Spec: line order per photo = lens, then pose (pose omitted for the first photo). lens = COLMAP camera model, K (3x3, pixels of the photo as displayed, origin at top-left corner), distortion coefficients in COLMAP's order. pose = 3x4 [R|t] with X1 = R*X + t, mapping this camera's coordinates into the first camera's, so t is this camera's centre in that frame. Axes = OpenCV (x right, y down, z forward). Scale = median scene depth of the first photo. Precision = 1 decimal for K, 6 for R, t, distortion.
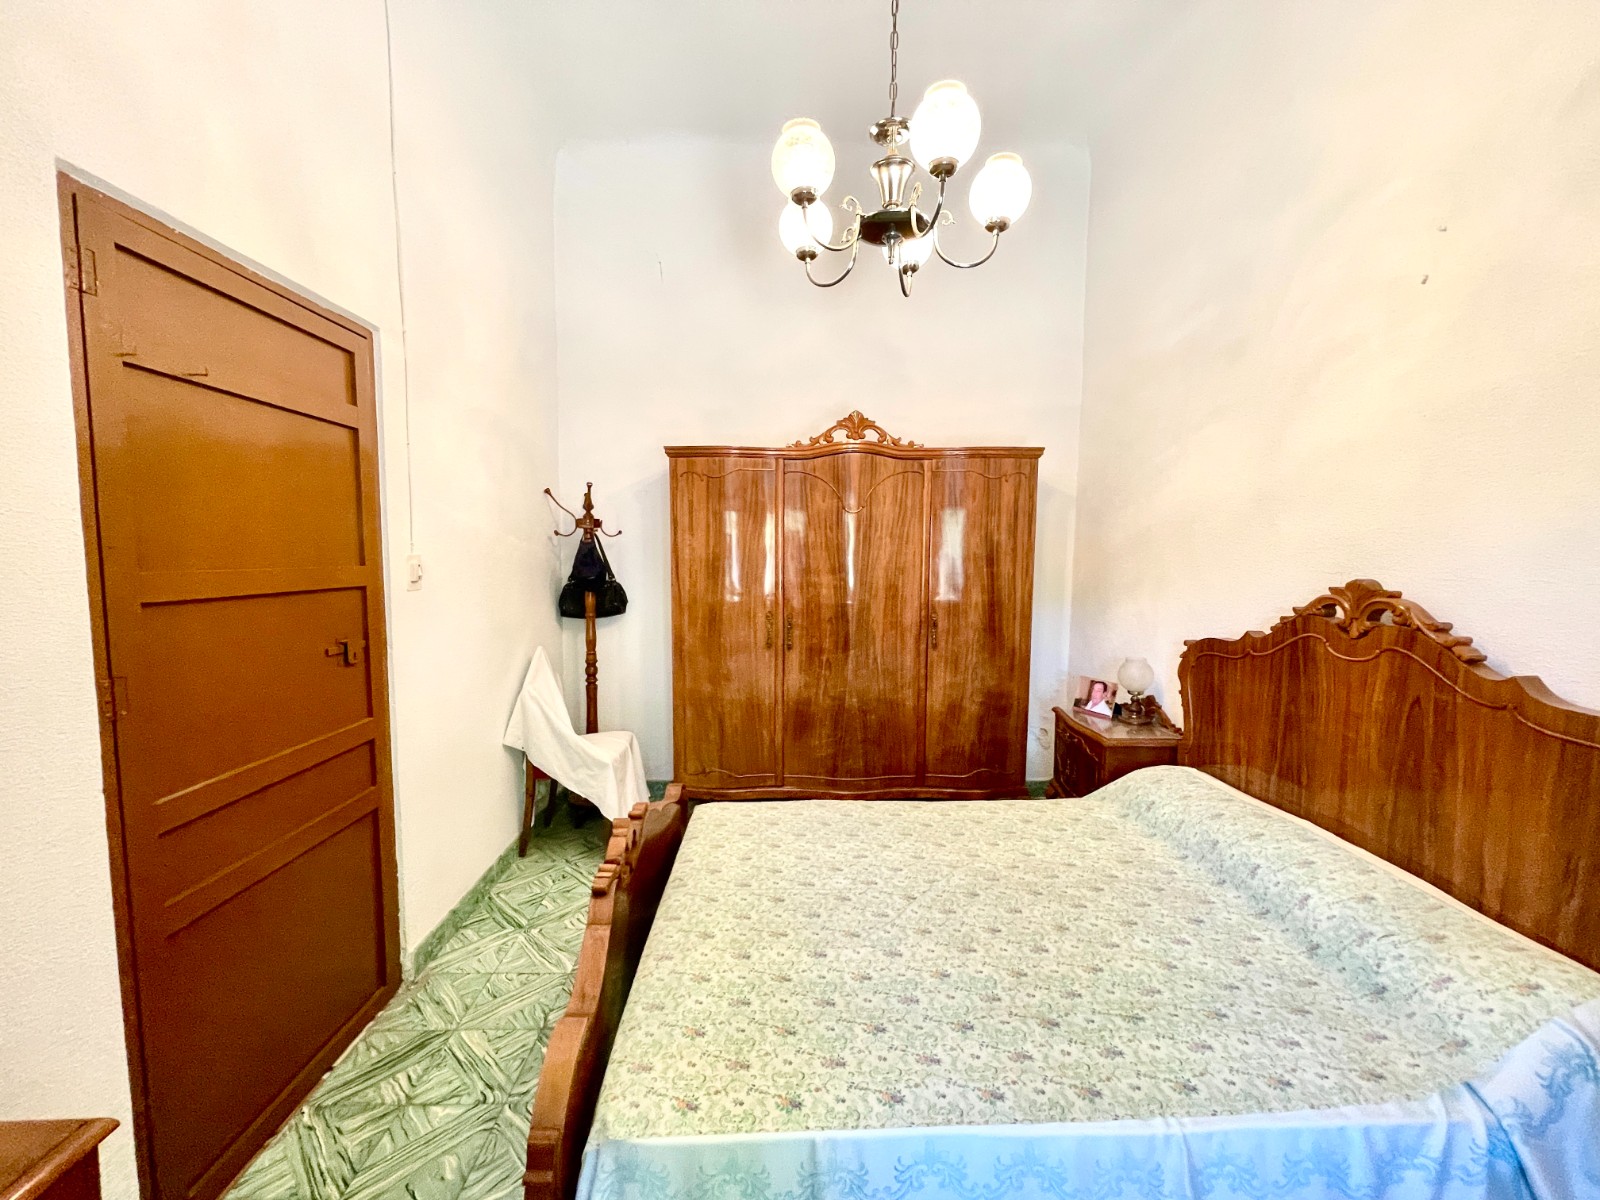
lens RADIAL K [[648.2, 0, 792.6], [0, 648.2, 600.8], [0, 0, 1]] dist [-0.000221, -0.000596]
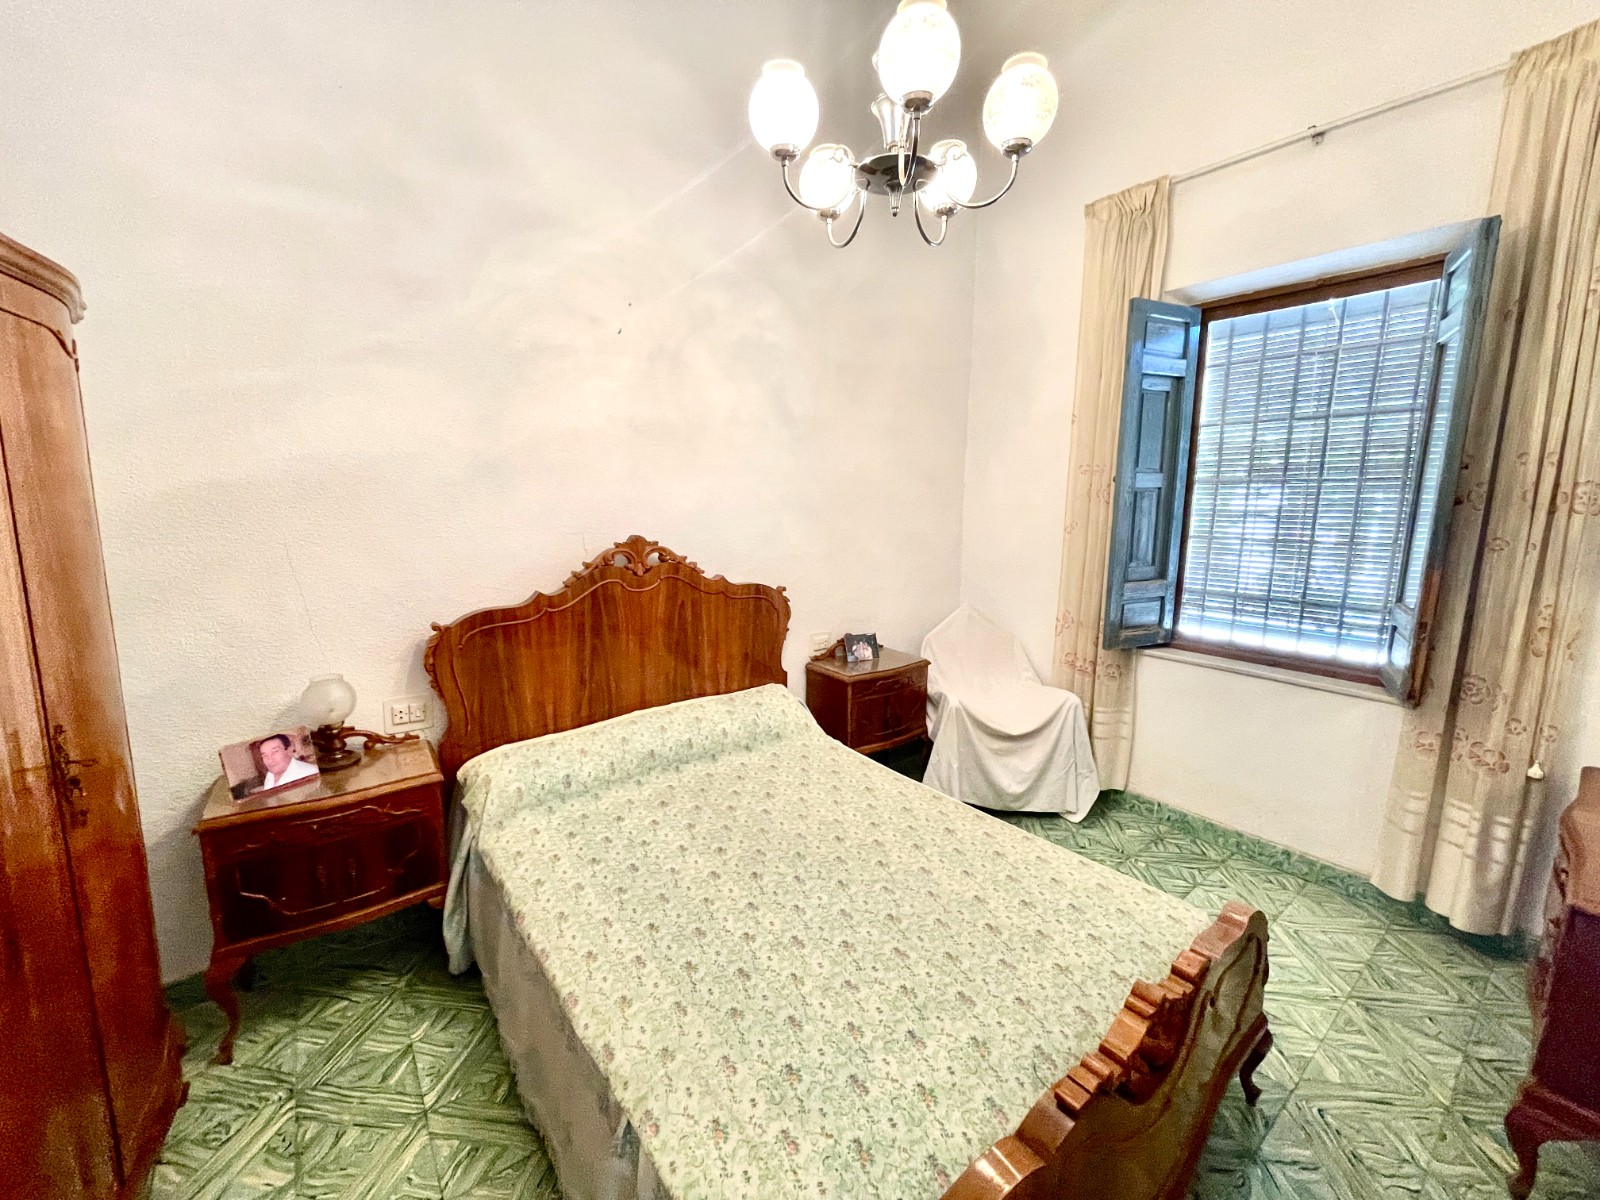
lens RADIAL K [[648.2, 0, 794.4], [0, 648.2, 597.9], [0, 0, 1]] dist [-0.000221, -0.000596]
pose [[-0.601045, -0.134075, 0.787889, -0.455184], [0.055345, 0.976479, 0.208387, -0.162948], [-0.797296, 0.168856, -0.579488, 1.433031]]
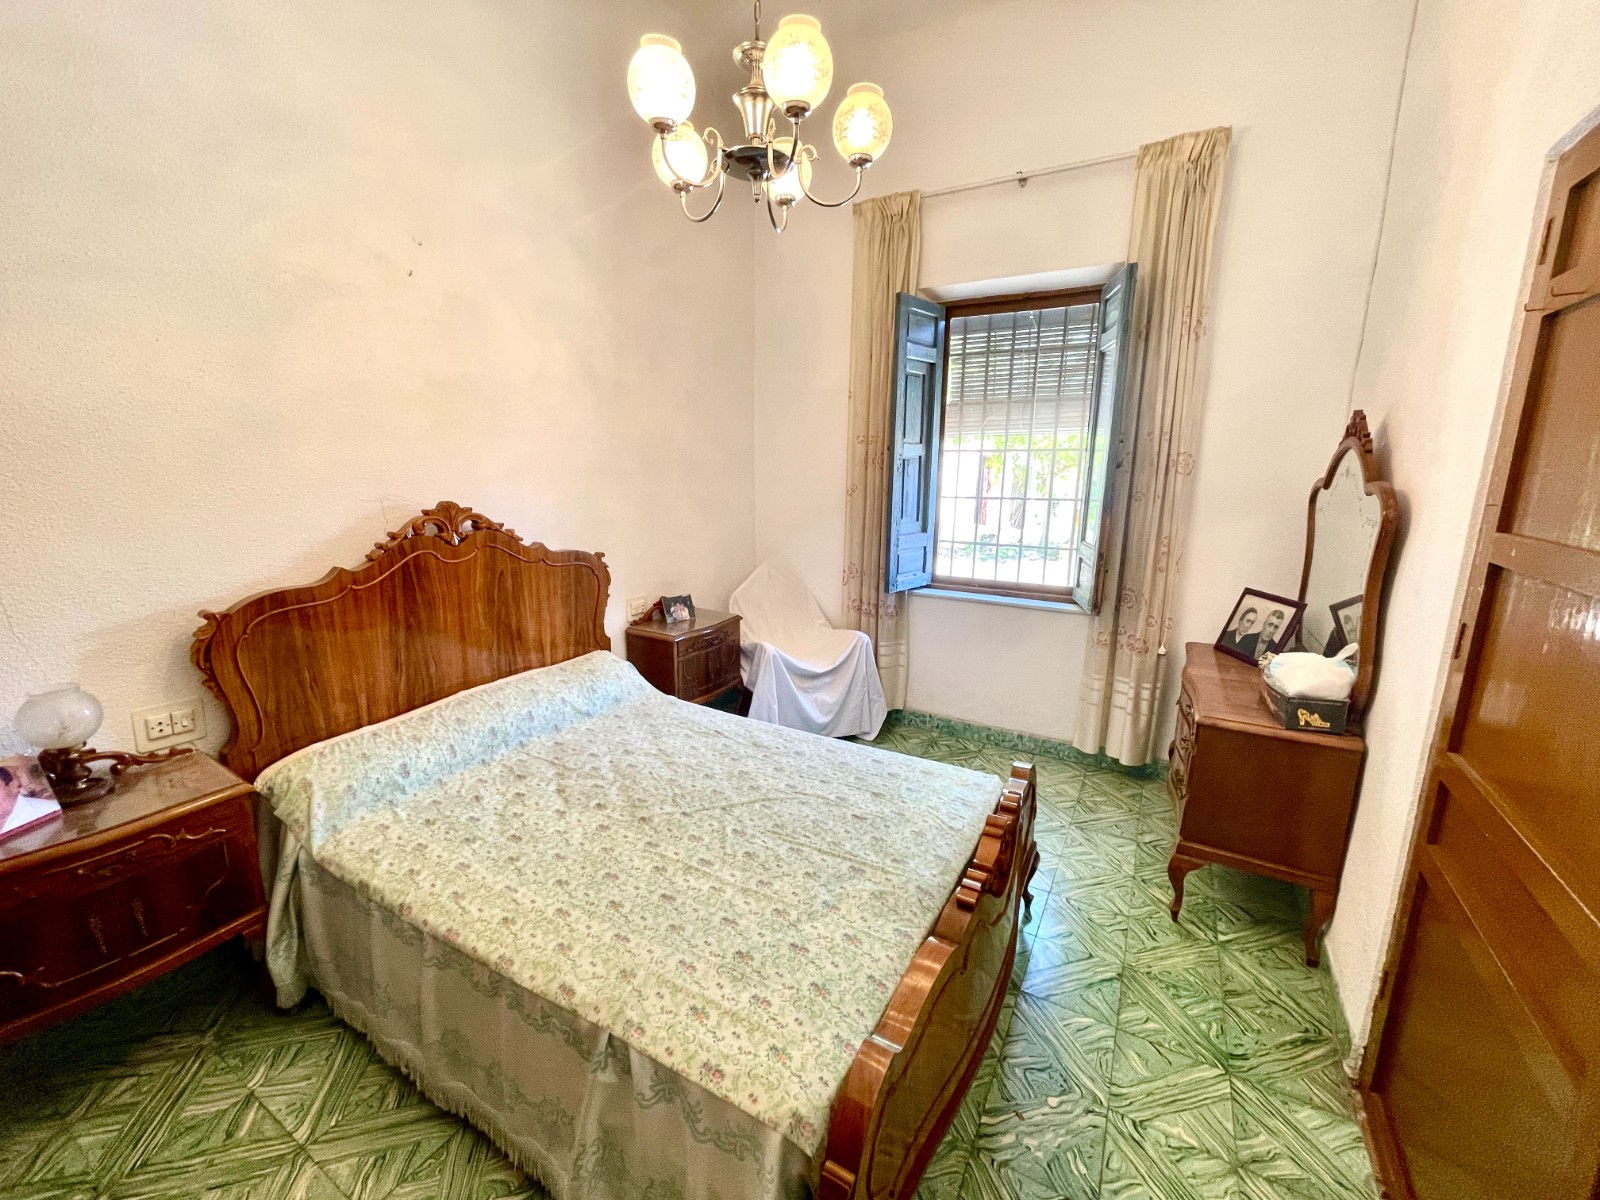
lens RADIAL K [[648.2, 0, 798.5], [0, 648.2, 597.9], [0, 0, 1]] dist [-0.000221, -0.000596]
pose [[-0.861155, -0.114053, 0.495382, -0.391886], [0.026913, 0.962910, 0.268478, -0.164545], [-0.507629, 0.244533, -0.826145, 1.615637]]
